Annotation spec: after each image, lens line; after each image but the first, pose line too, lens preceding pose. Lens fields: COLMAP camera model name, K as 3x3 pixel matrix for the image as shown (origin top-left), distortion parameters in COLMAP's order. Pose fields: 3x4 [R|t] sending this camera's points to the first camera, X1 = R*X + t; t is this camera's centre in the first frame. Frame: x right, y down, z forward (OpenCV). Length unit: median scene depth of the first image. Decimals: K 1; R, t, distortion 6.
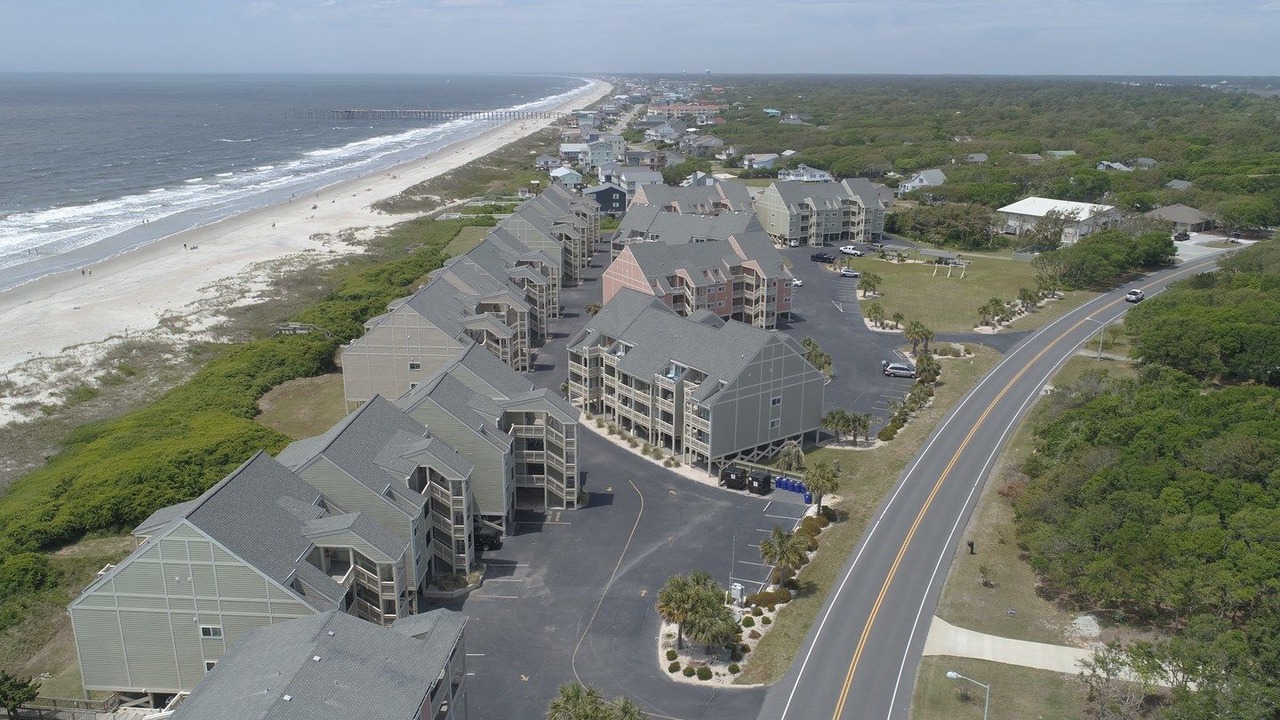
lens RADIAL K [[966.6, 0, 639.5], [0, 966.6, 358.4], [0, 0, 1]] dist [0.002942, -0.002621]
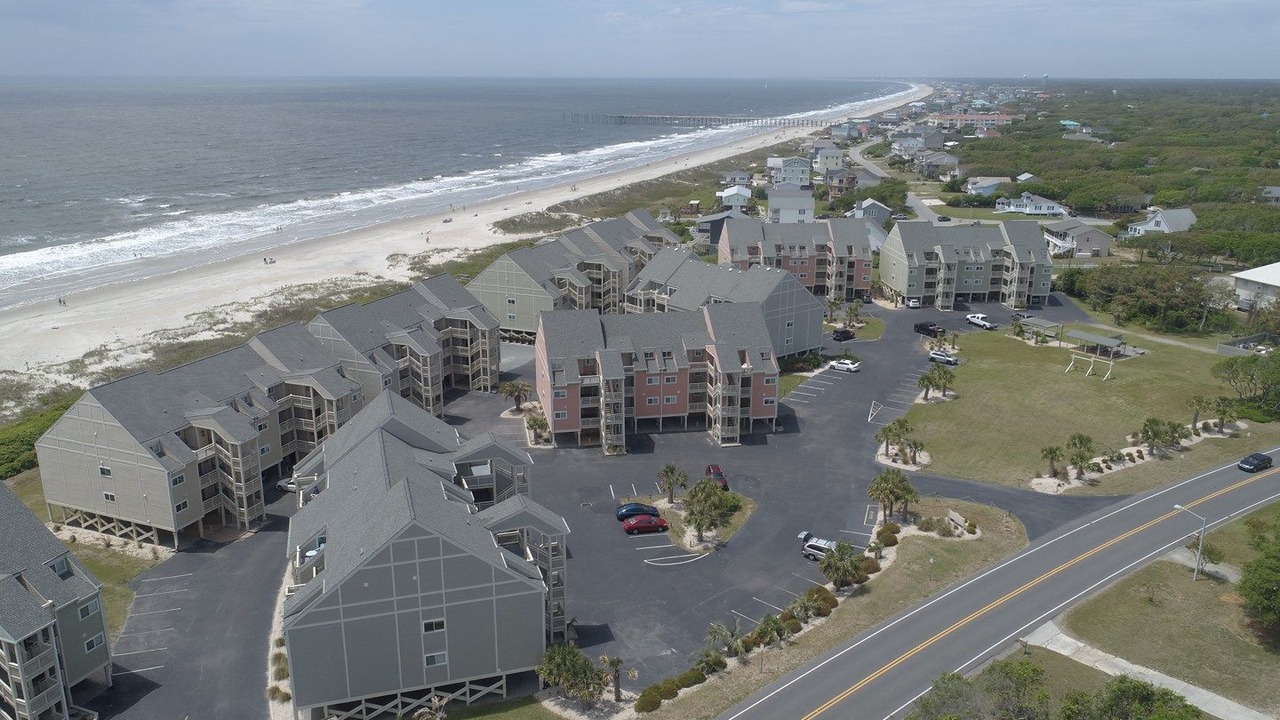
lens RADIAL K [[966.6, 0, 641.4], [0, 966.6, 356.4], [0, 0, 1]] dist [0.002942, -0.002621]
pose [[0.946945, 0.089971, -0.308545, 0.196763], [-0.091866, 0.995736, 0.008410, -0.063964], [0.307986, 0.020381, 0.951173, 0.202600]]
